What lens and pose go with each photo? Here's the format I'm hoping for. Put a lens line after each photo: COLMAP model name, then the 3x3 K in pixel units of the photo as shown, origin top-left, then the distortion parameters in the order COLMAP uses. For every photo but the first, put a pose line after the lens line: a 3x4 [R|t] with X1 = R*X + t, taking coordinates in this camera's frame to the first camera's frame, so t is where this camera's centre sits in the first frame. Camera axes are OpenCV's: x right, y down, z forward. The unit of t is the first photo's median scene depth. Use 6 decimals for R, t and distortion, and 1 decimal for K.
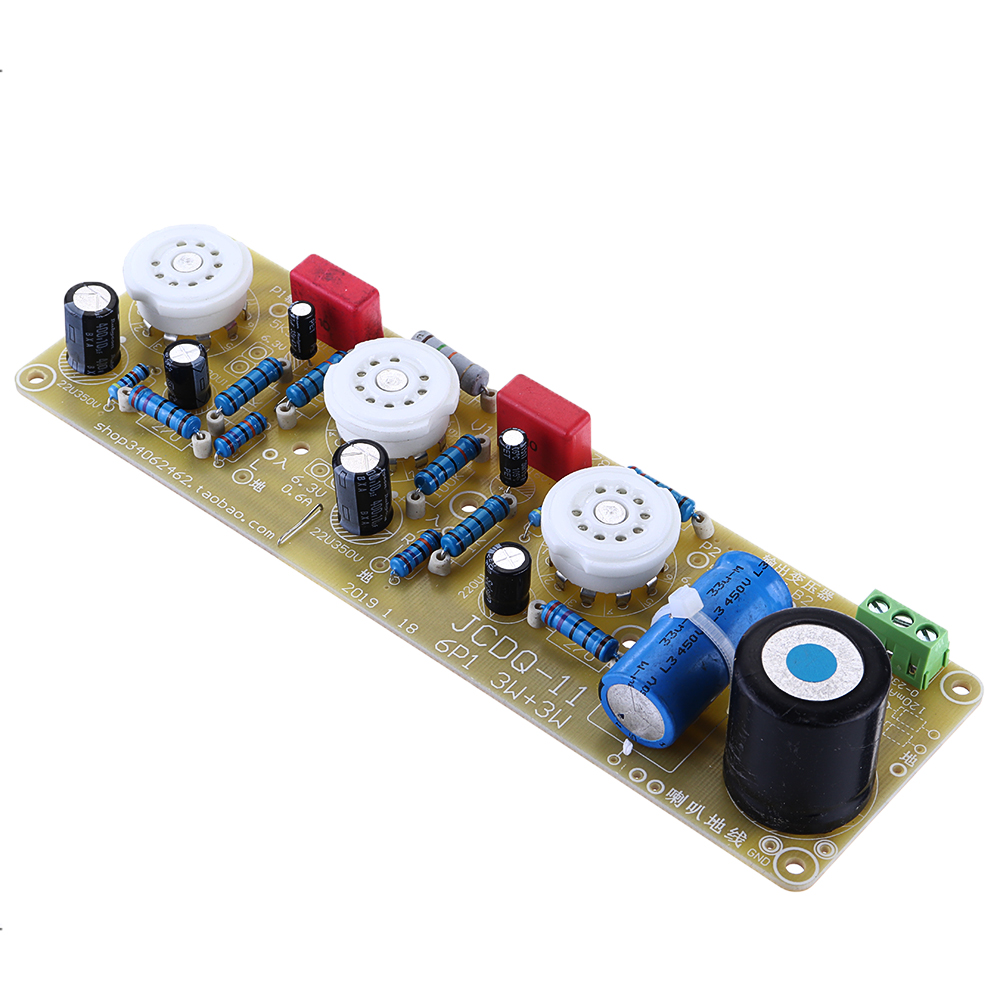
lens RADIAL K [[3144.5, 0, 520.7], [0, 3144.5, 432.3], [0, 0, 1]] dist [0.277609, 0.000000]
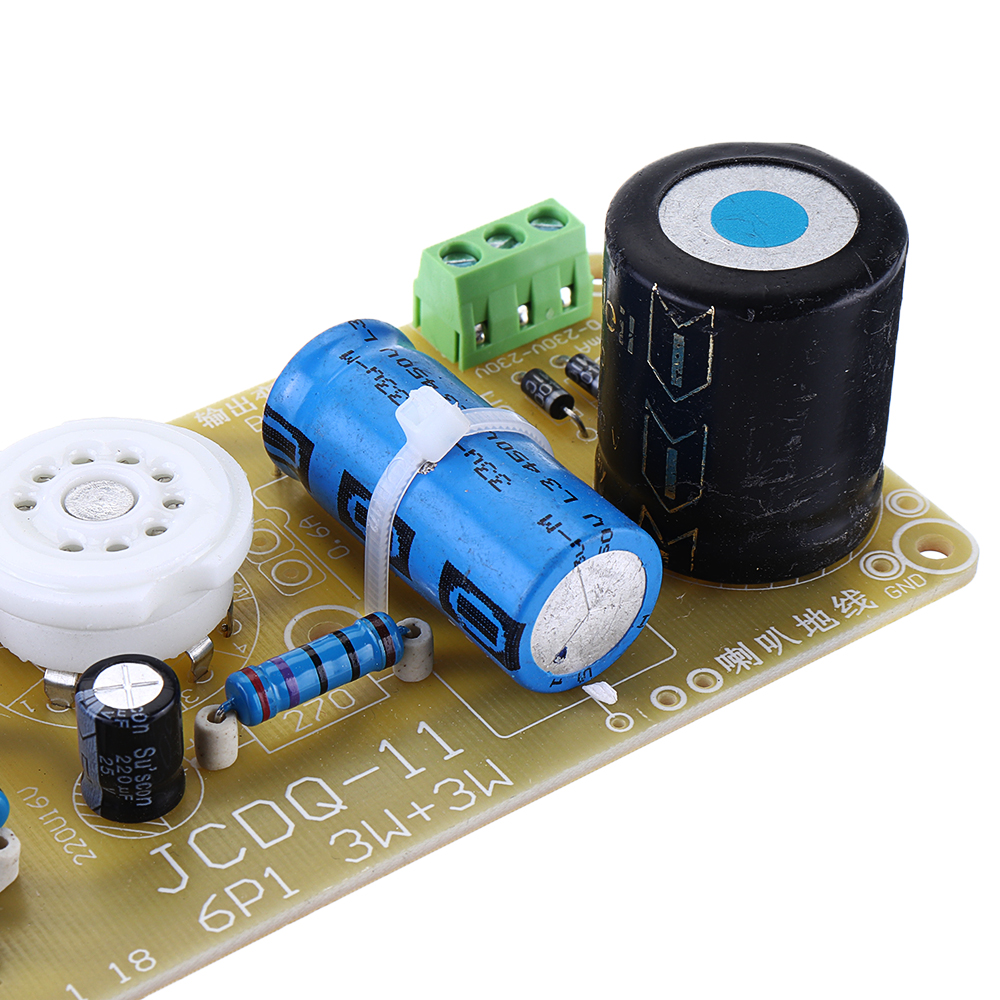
lens RADIAL K [[3144.5, 0, 499.2], [0, 3144.5, 499.9], [0, 0, 1]] dist [0.277609, 0.000000]
pose [[0.260445, -0.622935, 0.737645, -0.309799], [0.689002, 0.655125, 0.309978, -0.080854], [-0.676346, 0.427507, 0.599828, 0.707322]]
